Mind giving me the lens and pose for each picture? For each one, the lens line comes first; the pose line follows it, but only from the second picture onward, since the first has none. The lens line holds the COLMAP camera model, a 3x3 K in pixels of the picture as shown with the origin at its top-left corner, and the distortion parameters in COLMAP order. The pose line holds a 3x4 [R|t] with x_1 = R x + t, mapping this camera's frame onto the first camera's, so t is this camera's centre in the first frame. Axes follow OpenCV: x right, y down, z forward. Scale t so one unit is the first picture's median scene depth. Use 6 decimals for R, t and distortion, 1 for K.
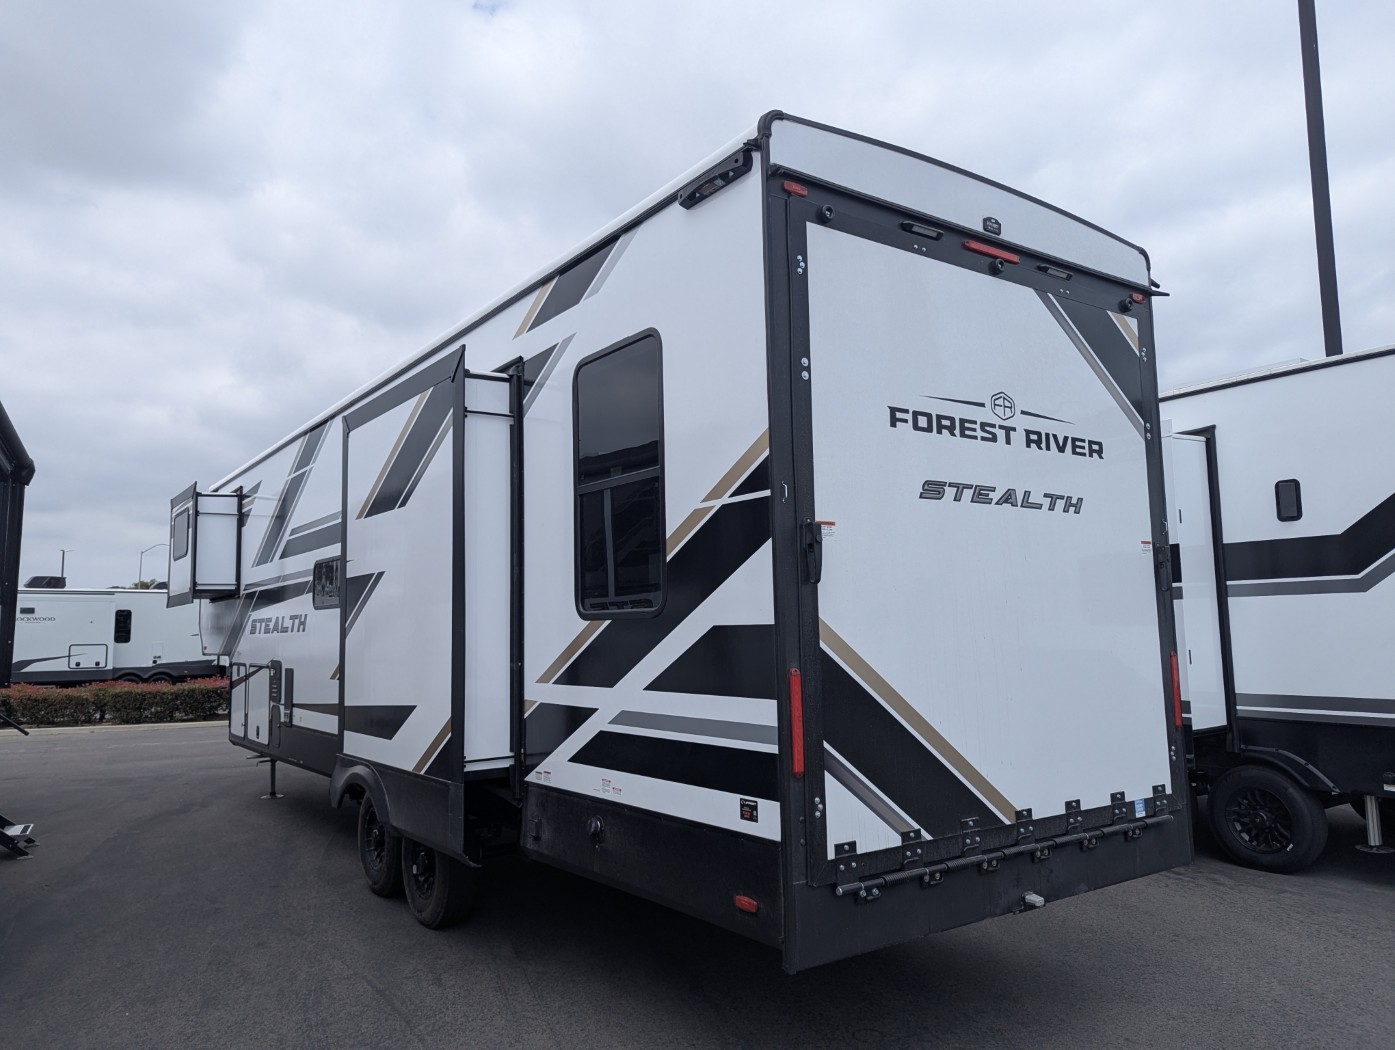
lens RADIAL K [[996.6, 0, 696.5], [0, 996.6, 528.4], [0, 0, 1]] dist [0.020779, -0.003294]
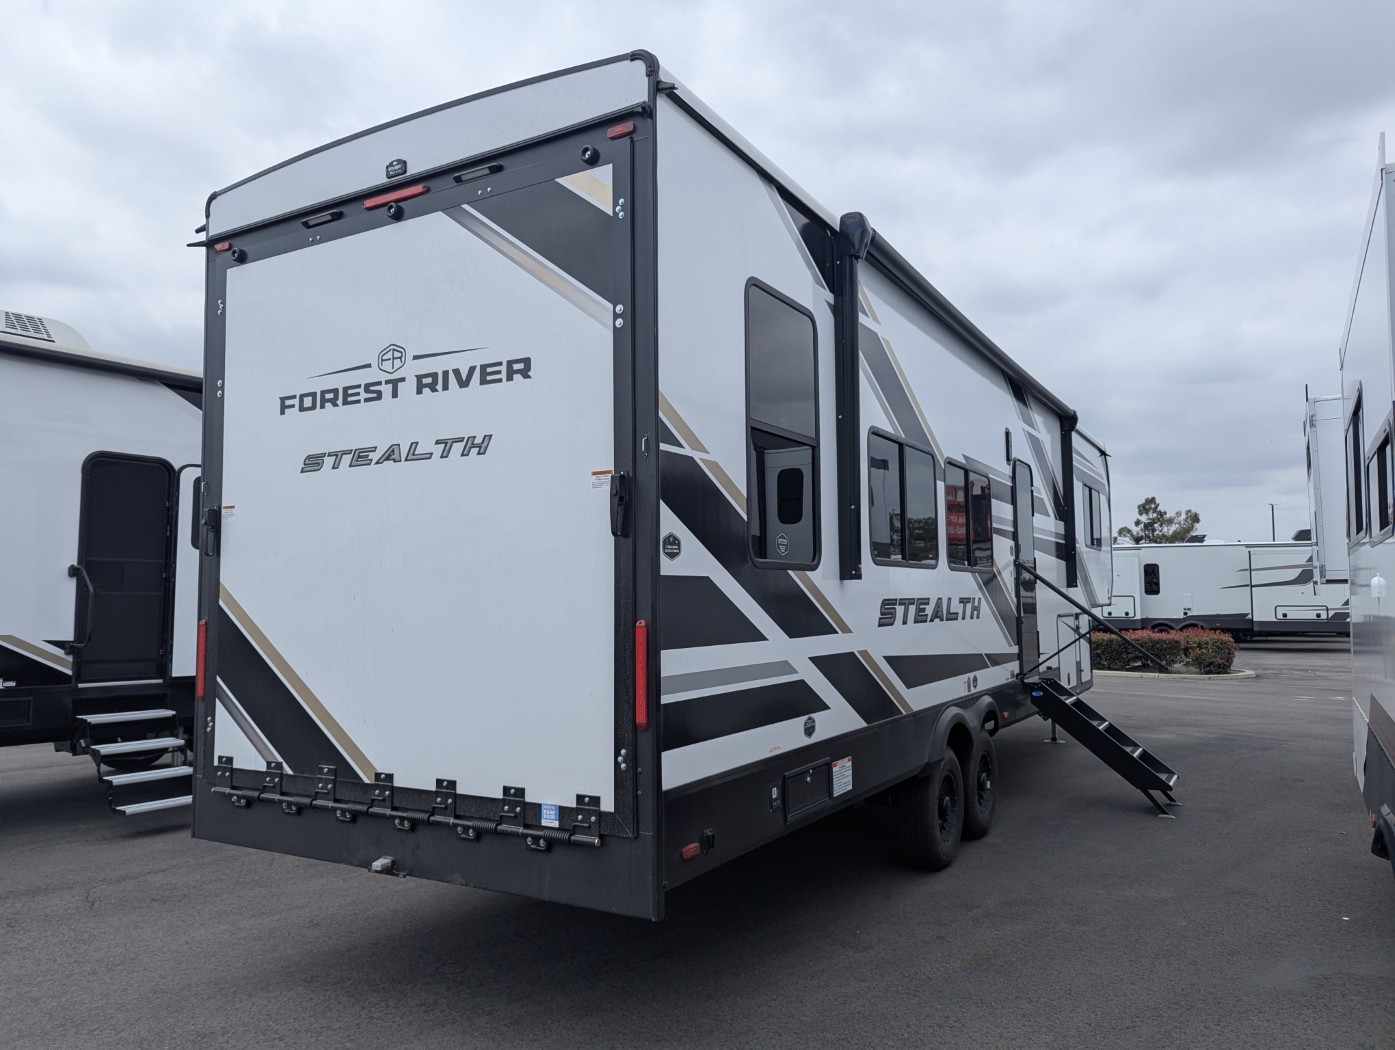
lens RADIAL K [[1000.6, 0, 698.7], [0, 1000.6, 539.9], [0, 0, 1]] dist [0.022482, -0.002558]
pose [[0.410469, -0.042170, -0.910899, 1.296361], [0.096504, 0.995329, -0.002592, 0.081819], [0.906754, -0.086841, 0.412621, 0.850925]]
